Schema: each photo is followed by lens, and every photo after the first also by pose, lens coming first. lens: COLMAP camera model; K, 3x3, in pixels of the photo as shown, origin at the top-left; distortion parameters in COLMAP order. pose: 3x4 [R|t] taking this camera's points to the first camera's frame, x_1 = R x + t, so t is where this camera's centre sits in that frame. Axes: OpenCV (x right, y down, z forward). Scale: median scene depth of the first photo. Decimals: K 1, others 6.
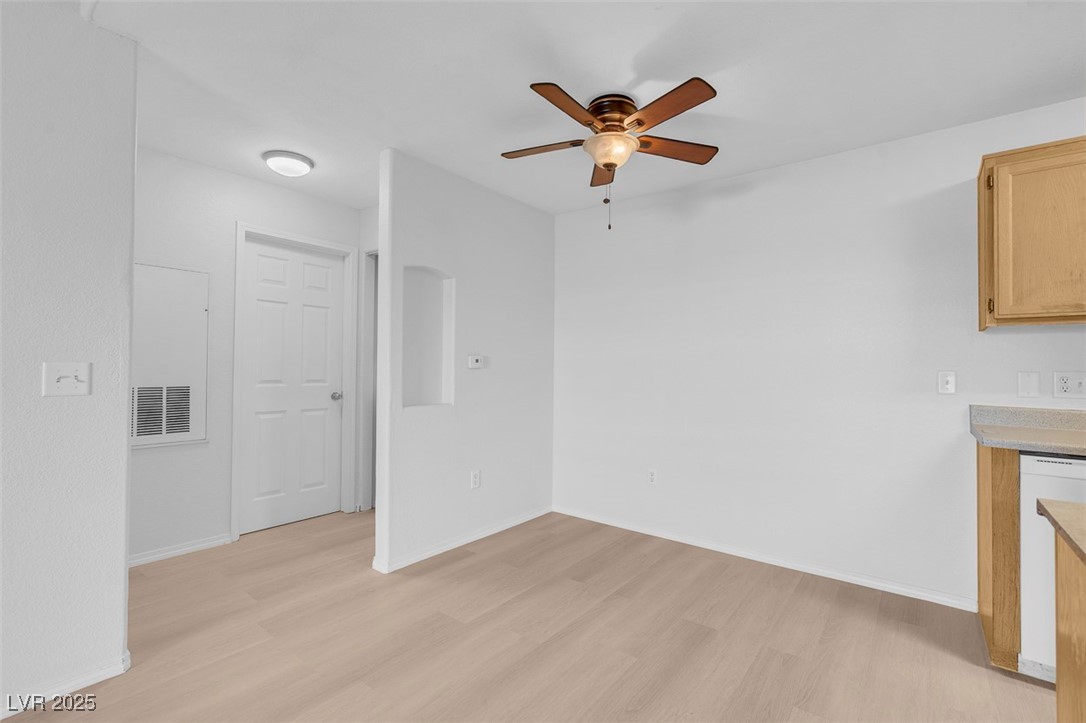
lens RADIAL K [[489.1, 0, 538.2], [0, 489.1, 360.2], [0, 0, 1]] dist [-0.002293, 0.001049]
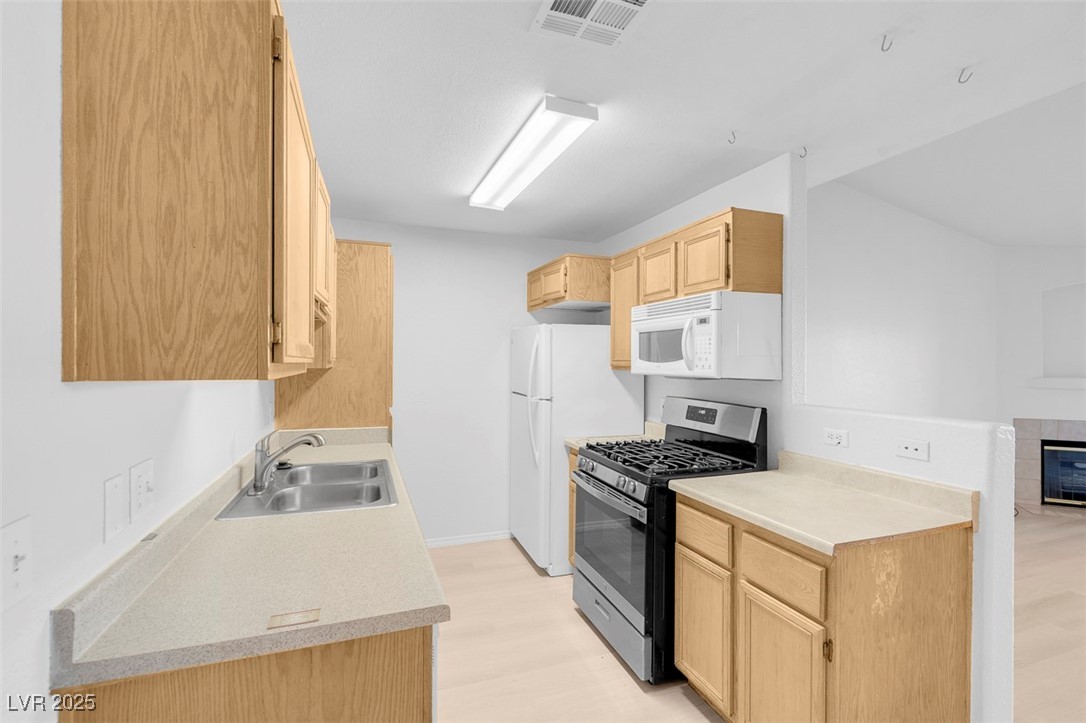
lens RADIAL K [[489.1, 0, 538.2], [0, 489.1, 360.2], [0, 0, 1]] dist [-0.002293, 0.001049]
pose [[-0.852231, -0.011411, 0.523041, 0.378390], [-0.022860, 0.999619, -0.015440, -0.064940], [-0.522666, -0.025115, -0.852168, 0.950035]]
